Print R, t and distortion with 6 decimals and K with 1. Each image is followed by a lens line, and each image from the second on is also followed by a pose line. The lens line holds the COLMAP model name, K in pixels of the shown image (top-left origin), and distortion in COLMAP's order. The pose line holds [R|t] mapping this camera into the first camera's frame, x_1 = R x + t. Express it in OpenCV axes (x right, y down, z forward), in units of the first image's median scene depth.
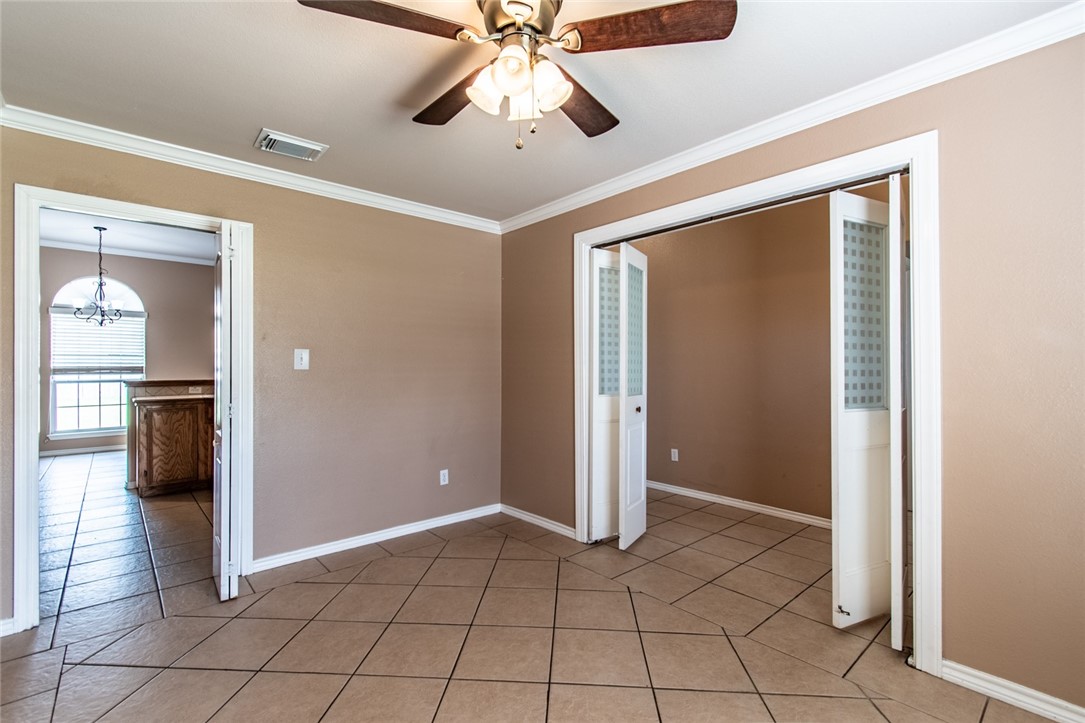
lens RADIAL K [[486.9, 0, 542.8], [0, 486.9, 365.7], [0, 0, 1]] dist [0.004099, -0.002651]
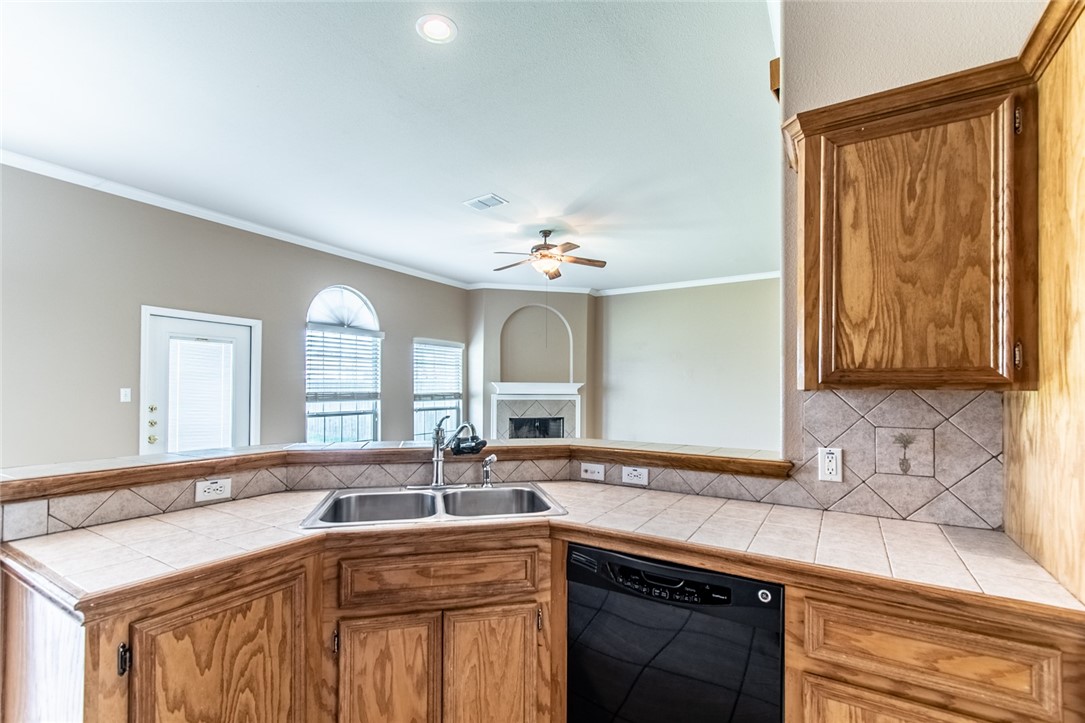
lens RADIAL K [[486.9, 0, 536.4], [0, 486.9, 384.4], [0, 0, 1]] dist [0.004099, -0.002651]
pose [[0.956723, 0.010242, 0.290820, -0.527152], [-0.009076, 0.999944, -0.005356, -0.016831], [-0.290859, 0.002484, 0.956763, 0.550615]]
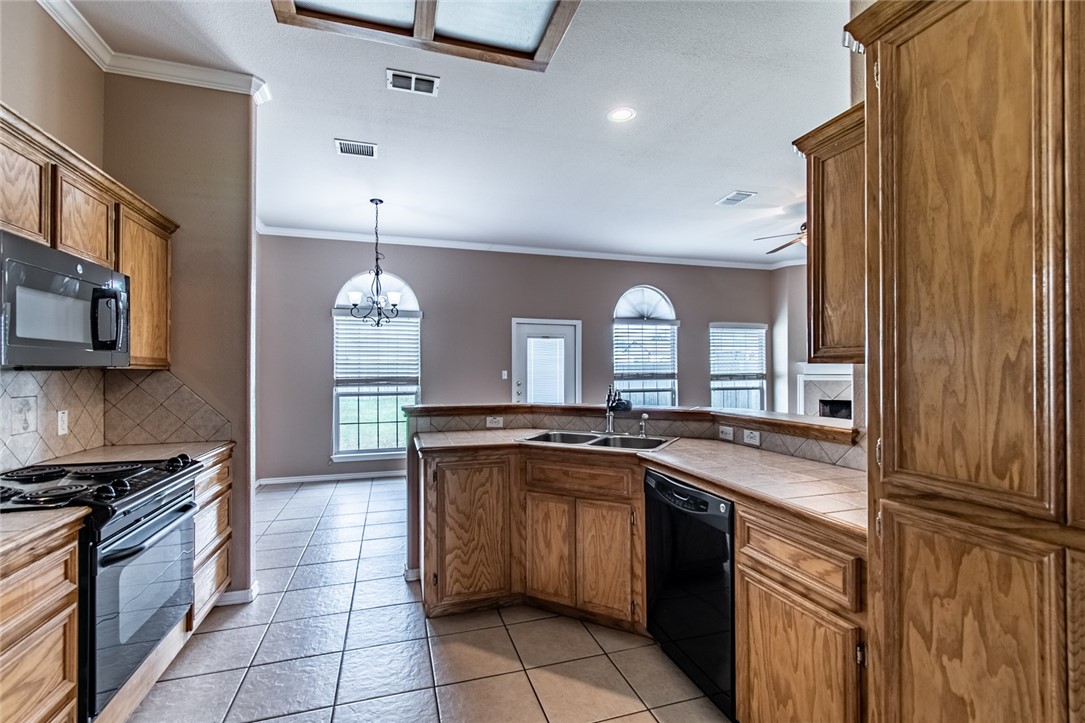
lens RADIAL K [[486.9, 0, 534.1], [0, 486.9, 368.9], [0, 0, 1]] dist [0.004099, -0.002651]
pose [[0.906369, -0.002566, -0.422479, -0.359074], [0.003269, 0.999994, 0.000940, -0.014398], [0.422474, -0.002233, 0.906372, 0.409854]]
